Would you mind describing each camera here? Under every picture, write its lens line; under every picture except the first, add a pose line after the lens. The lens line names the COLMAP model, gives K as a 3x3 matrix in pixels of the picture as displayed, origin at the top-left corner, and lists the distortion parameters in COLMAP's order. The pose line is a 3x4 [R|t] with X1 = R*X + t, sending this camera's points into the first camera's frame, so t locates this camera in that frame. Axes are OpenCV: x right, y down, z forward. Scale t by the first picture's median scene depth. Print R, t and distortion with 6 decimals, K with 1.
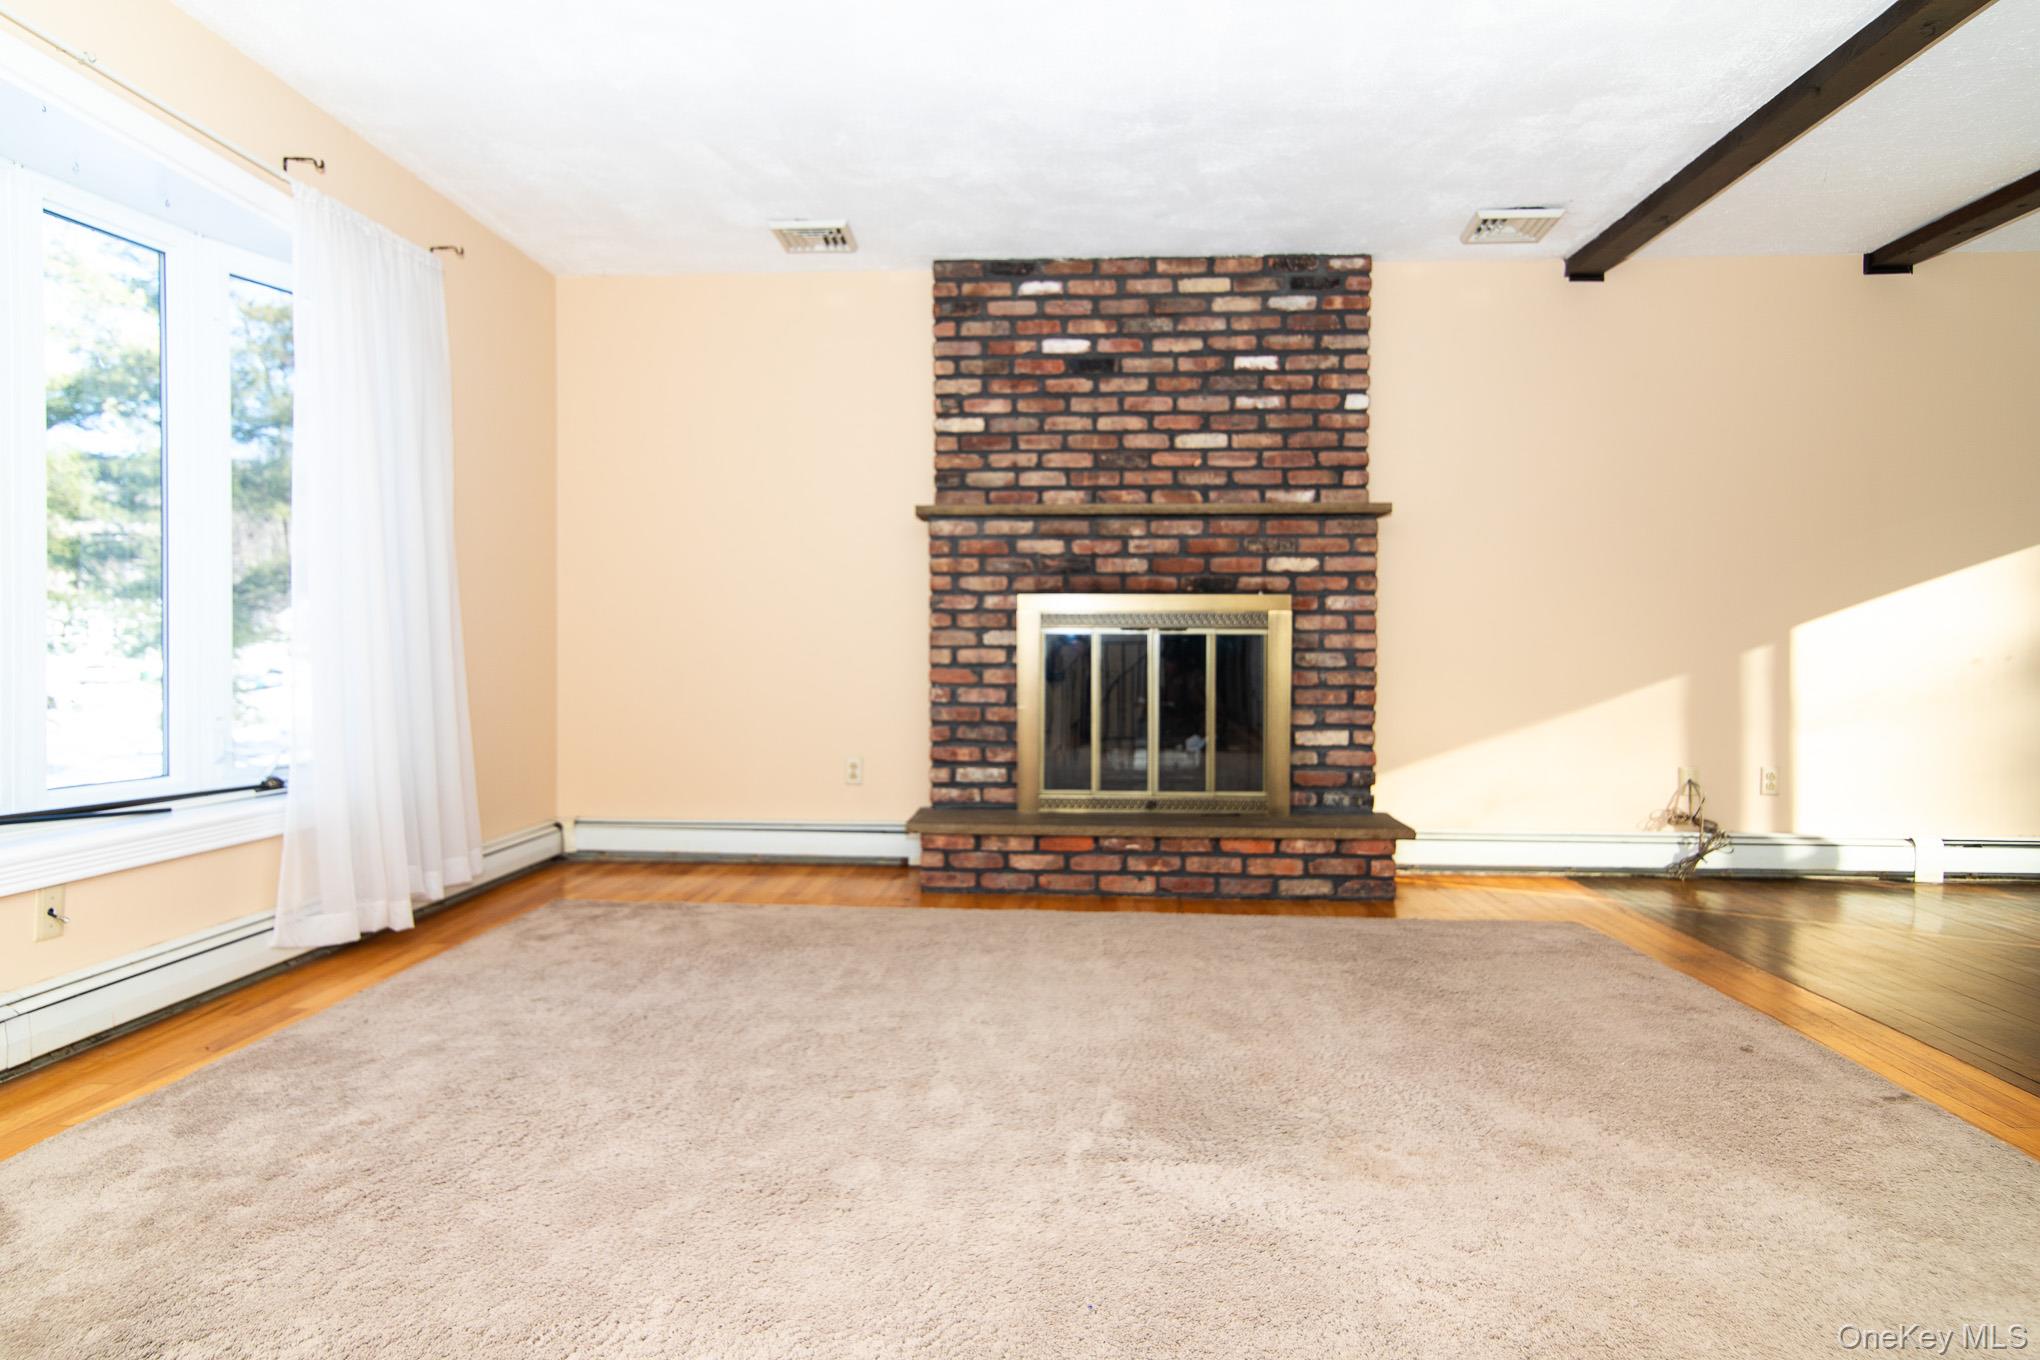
lens RADIAL K [[1138.1, 0, 1011.5], [0, 1138.1, 662.4], [0, 0, 1]] dist [0.000211, -0.001210]
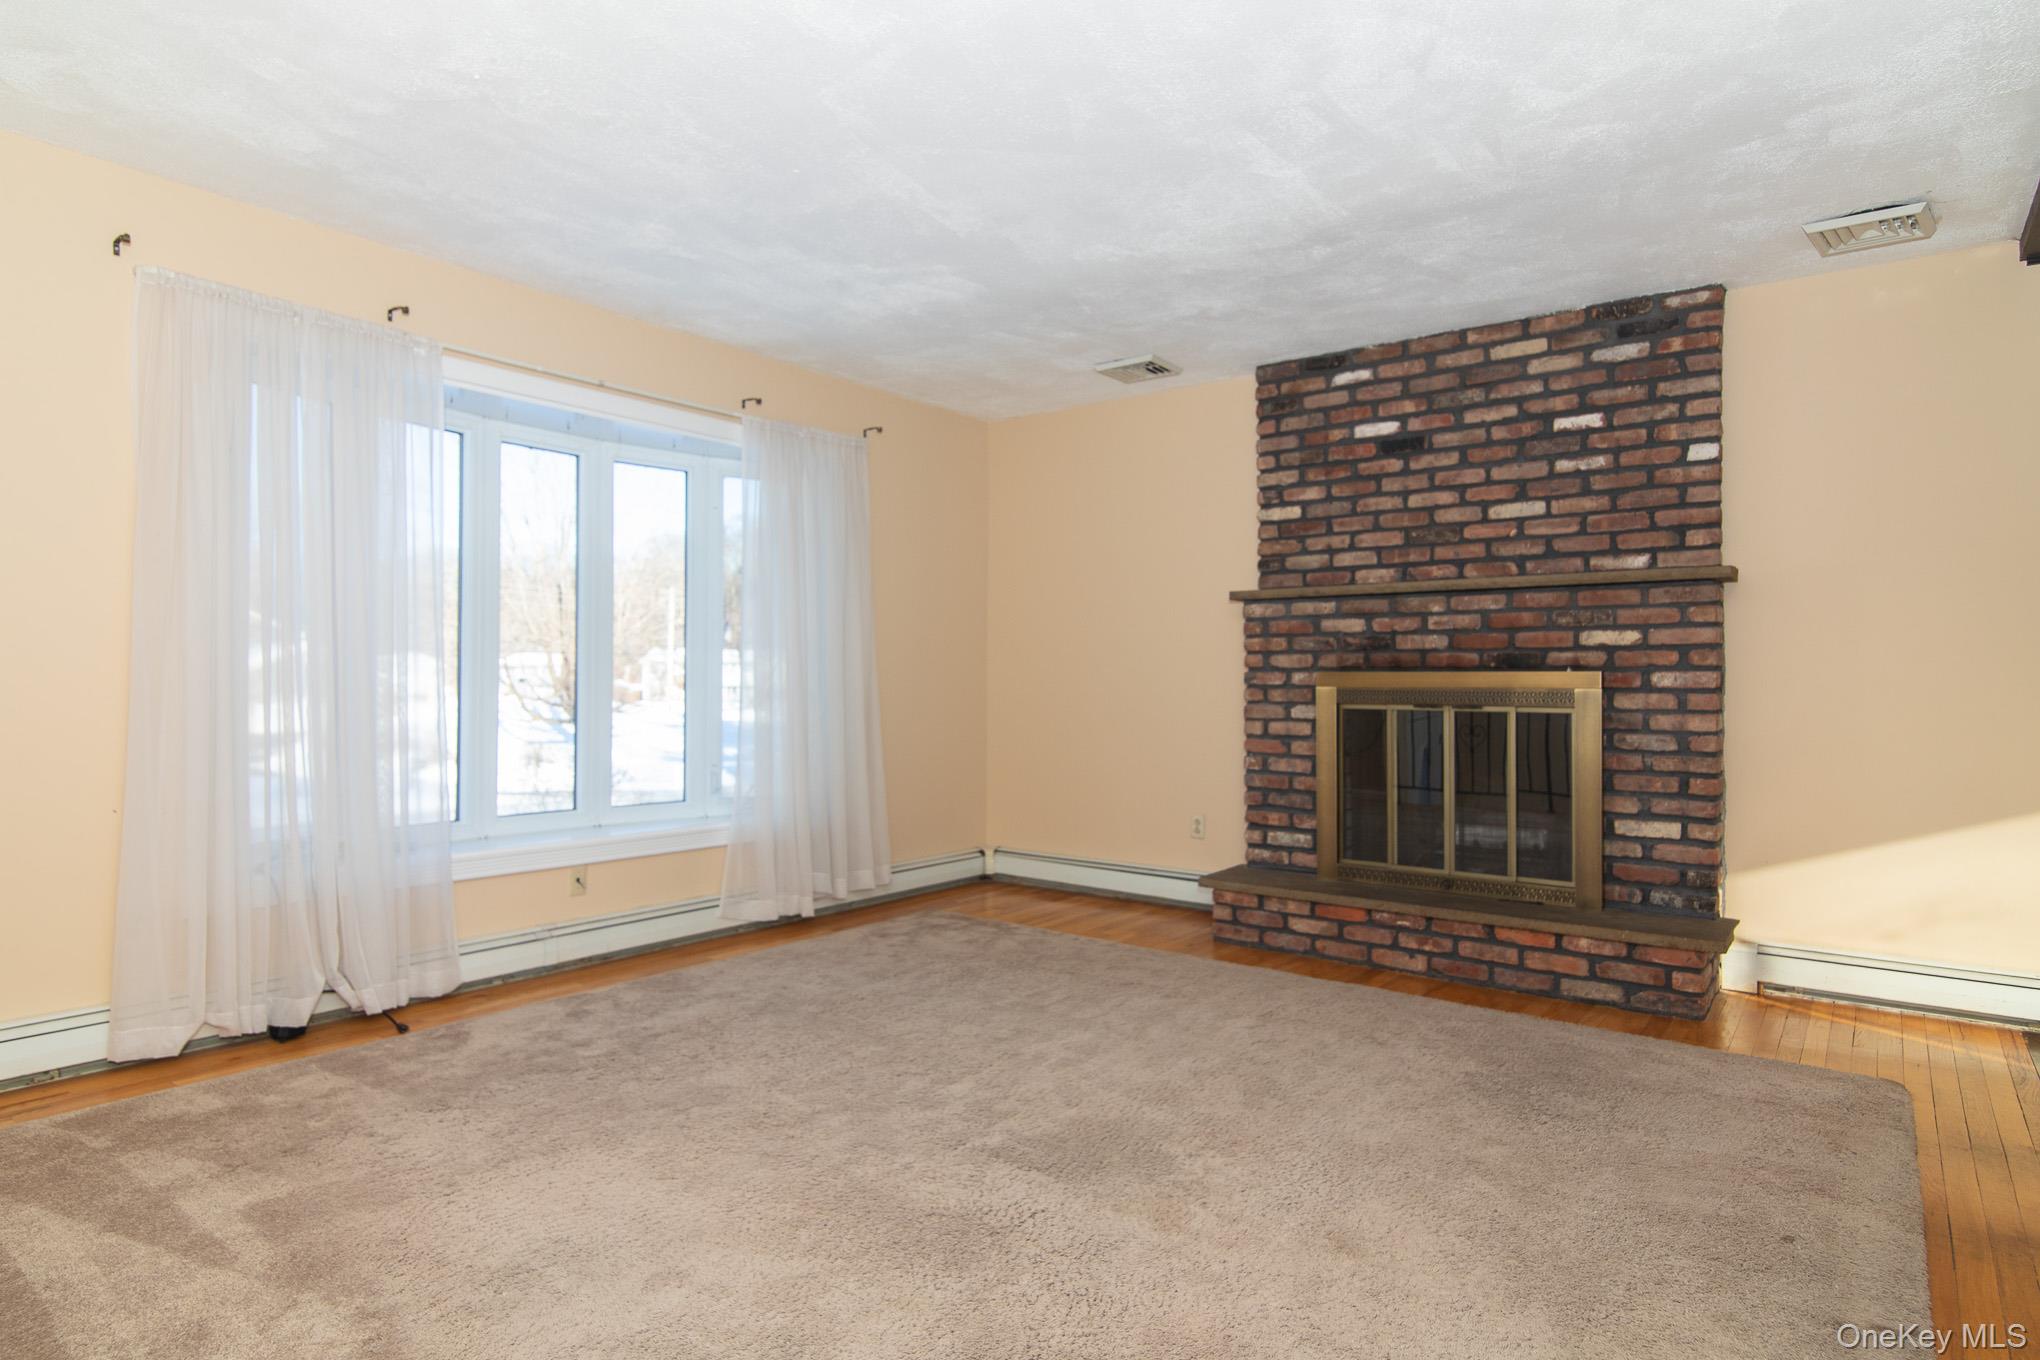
lens RADIAL K [[1119.8, 0, 1017.0], [0, 1119.8, 670.8], [0, 0, 1]] dist [0.001079, -0.000251]
pose [[0.826381, -0.004314, -0.563095, 0.355741], [-0.007348, 0.999803, -0.018443, -0.038538], [0.563063, 0.019379, 0.826186, -0.019245]]
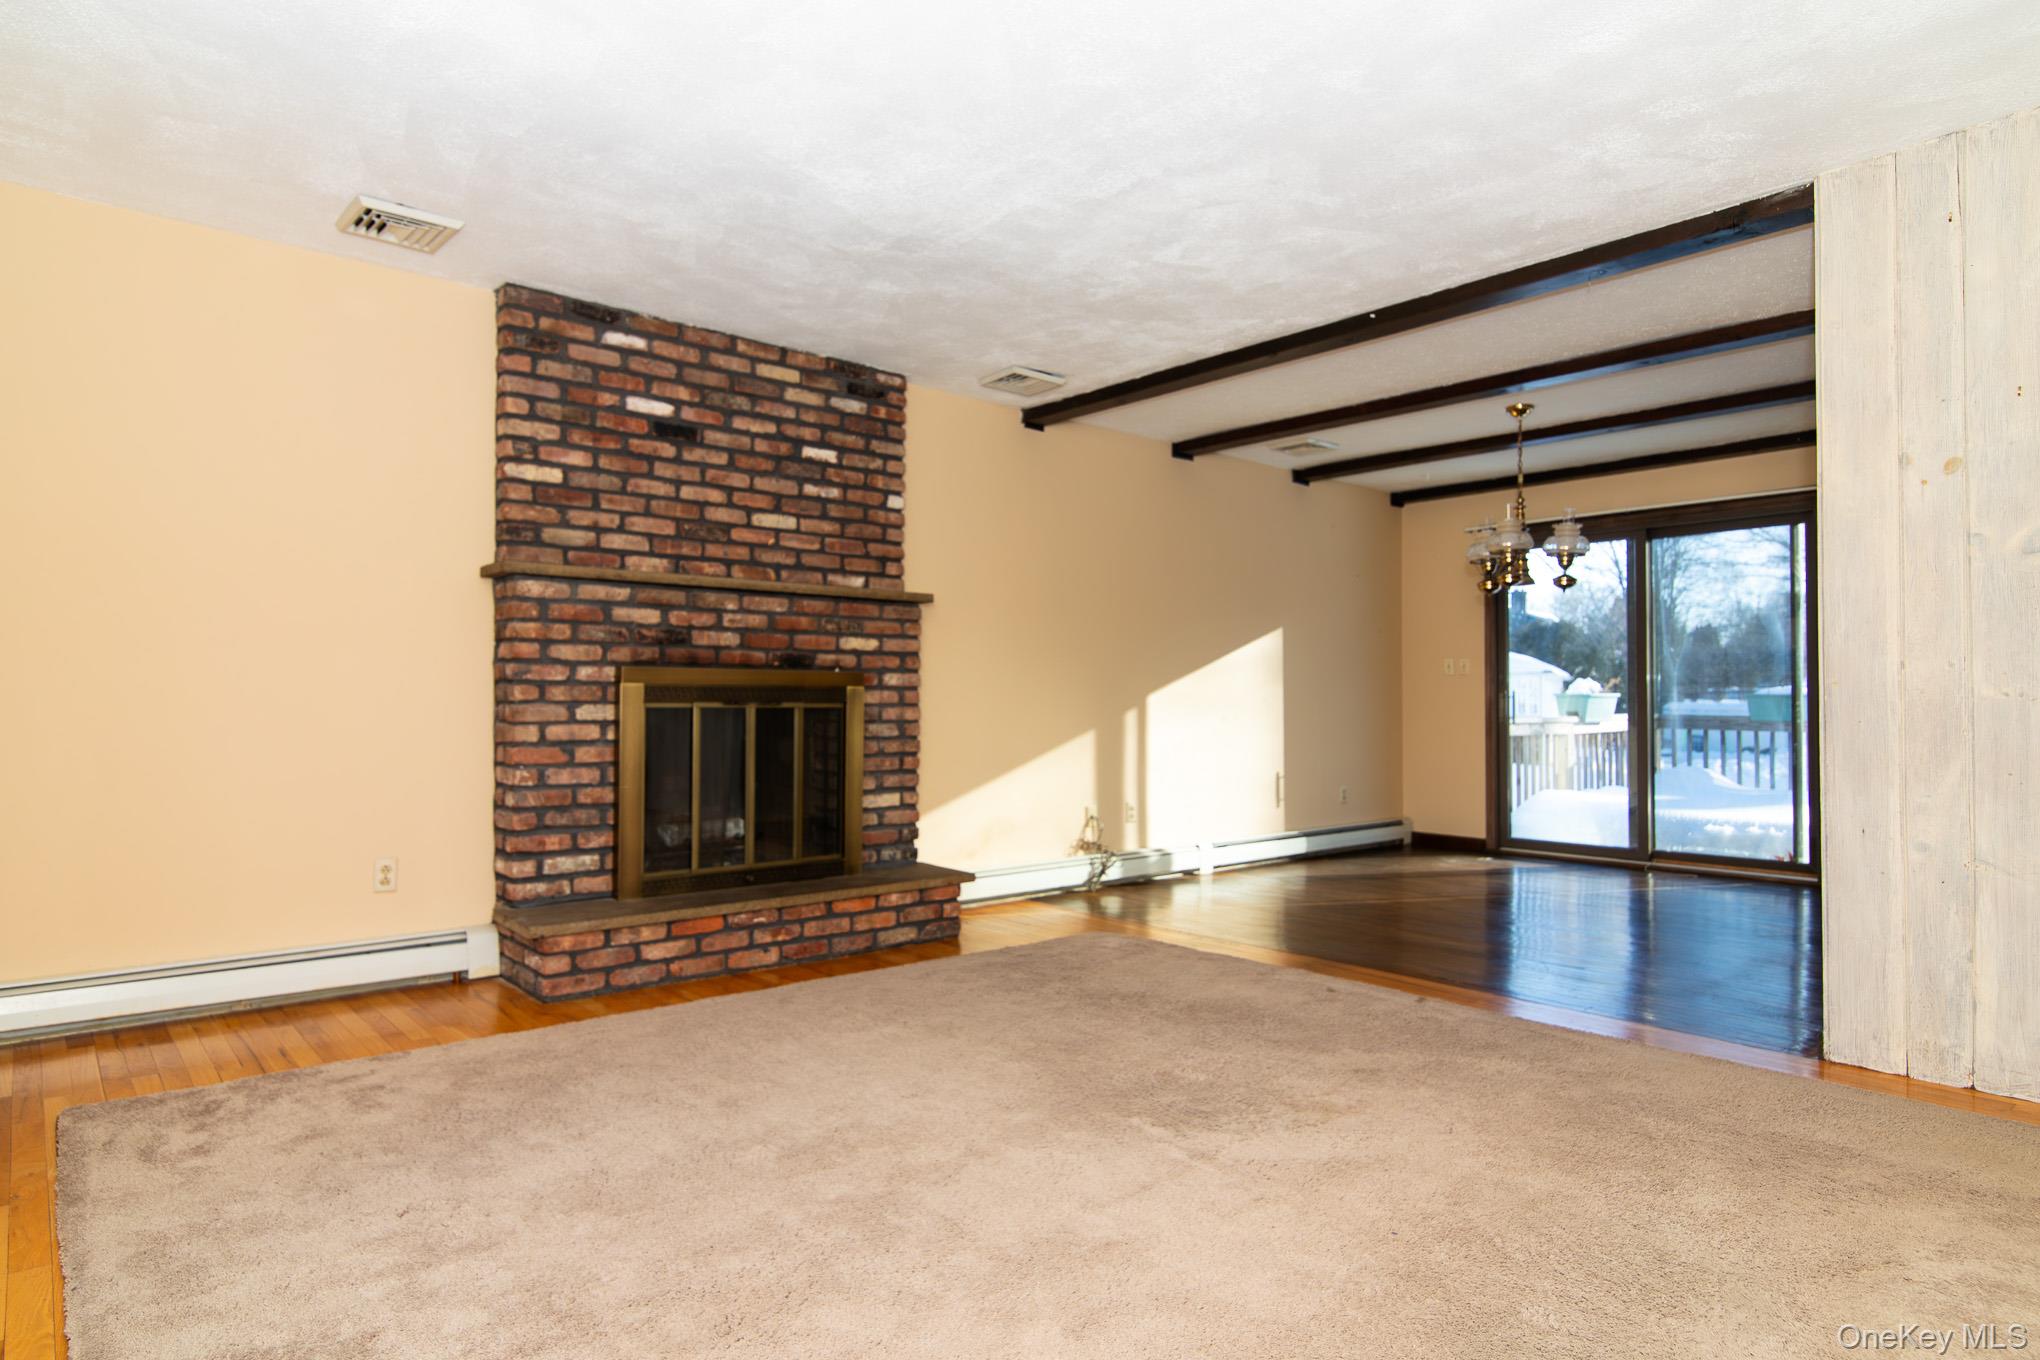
lens RADIAL K [[1136.9, 0, 1013.0], [0, 1136.9, 686.9], [0, 0, 1]] dist [0.000833, -0.000003]
pose [[0.722071, 0.008929, 0.691761, -0.398815], [0.006308, 0.999790, -0.019489, -0.021994], [-0.691790, 0.018436, 0.721864, 0.103691]]
